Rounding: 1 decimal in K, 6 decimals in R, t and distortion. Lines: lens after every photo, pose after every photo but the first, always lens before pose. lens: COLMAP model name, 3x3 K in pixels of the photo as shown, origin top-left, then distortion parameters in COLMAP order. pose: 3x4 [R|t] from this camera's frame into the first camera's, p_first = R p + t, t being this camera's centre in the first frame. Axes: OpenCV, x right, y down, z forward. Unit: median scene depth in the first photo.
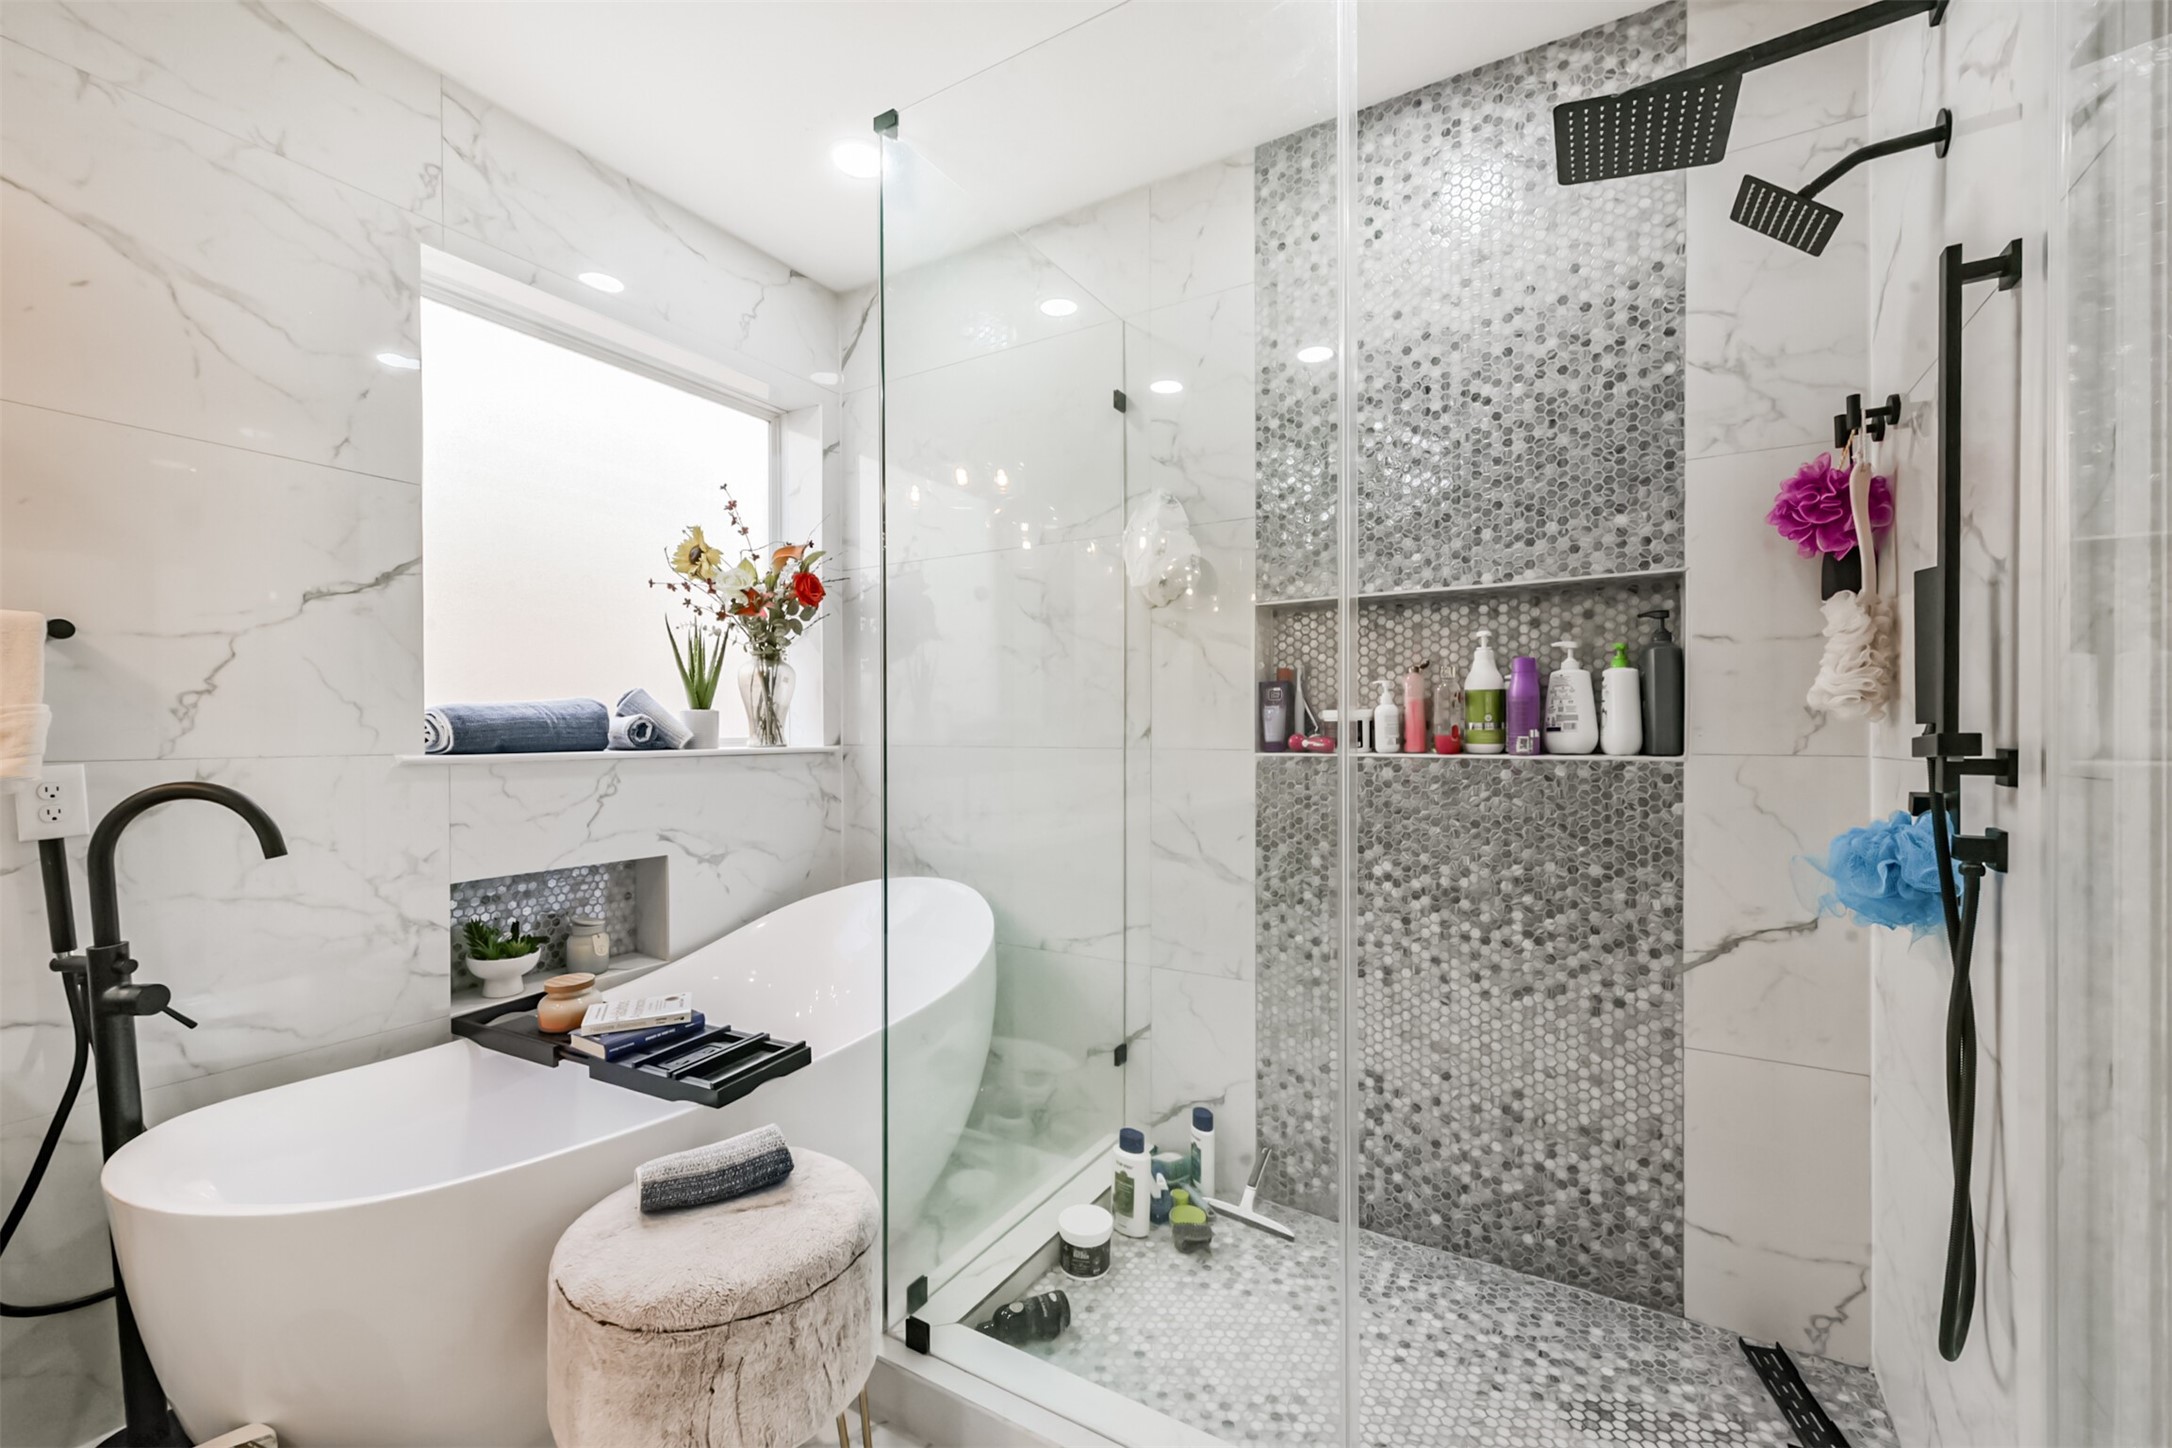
lens RADIAL K [[899.2, 0, 1097.7], [0, 899.2, 721.3], [0, 0, 1]] dist [0.001373, -0.000705]
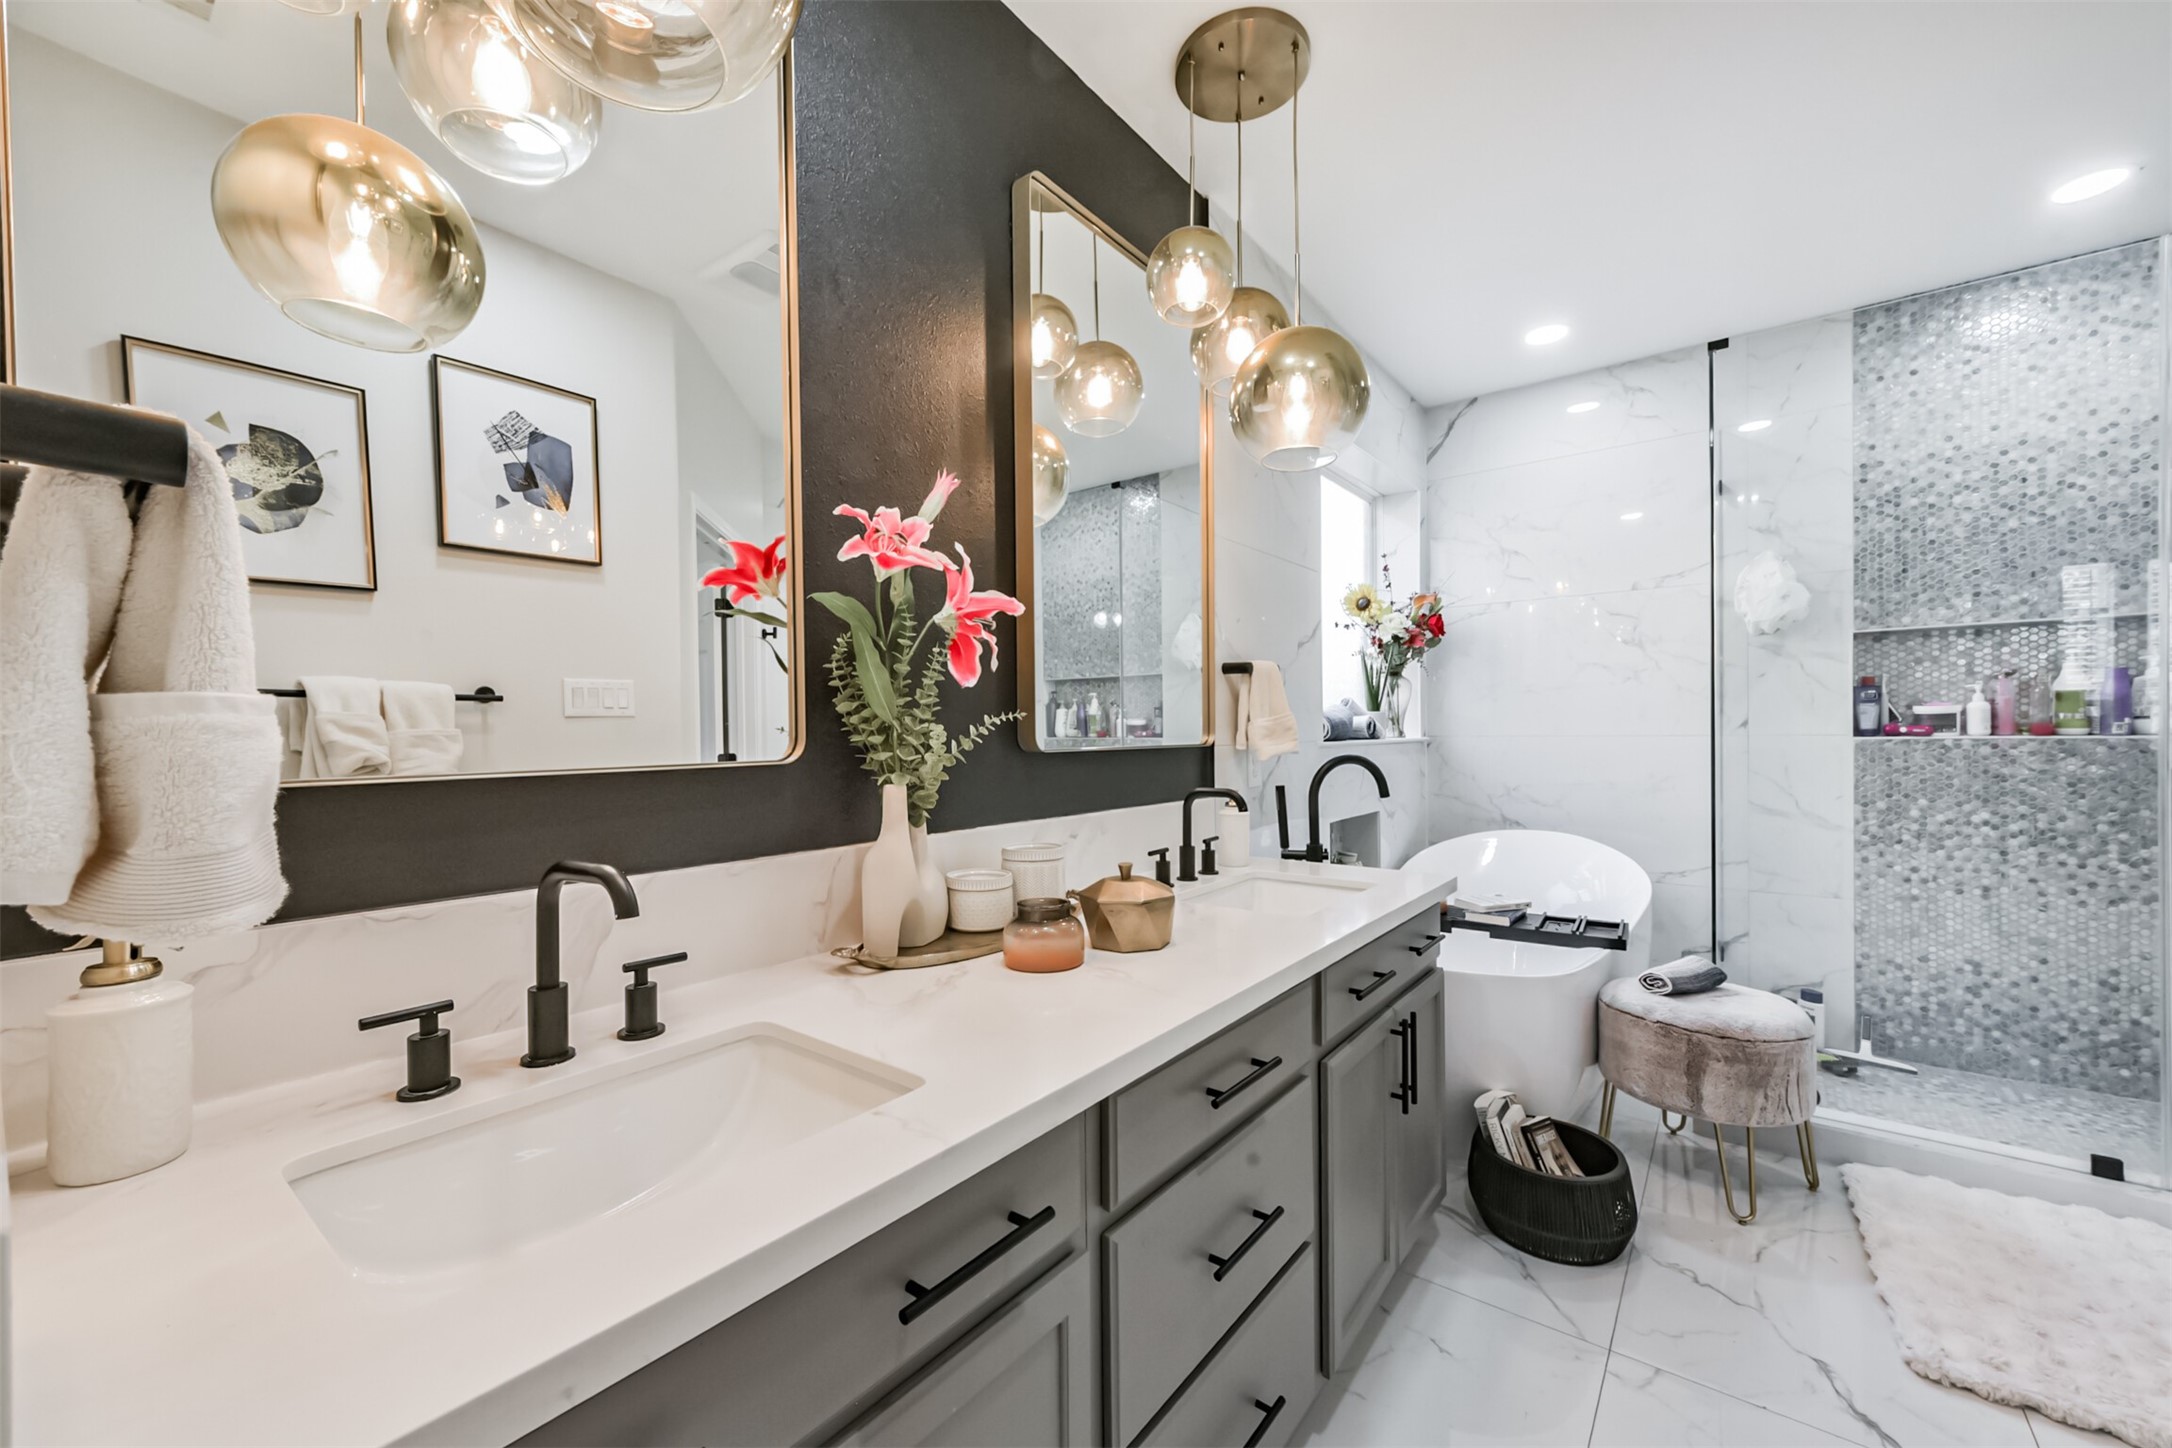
lens RADIAL K [[842.4, 0, 1095.9], [0, 842.4, 725.7], [0, 0, 1]] dist [0.001785, -0.001189]
pose [[0.991077, -0.010512, -0.132877, -0.896336], [0.011159, 0.999929, 0.004124, -0.001711], [0.132824, -0.005570, 0.991124, -0.507974]]
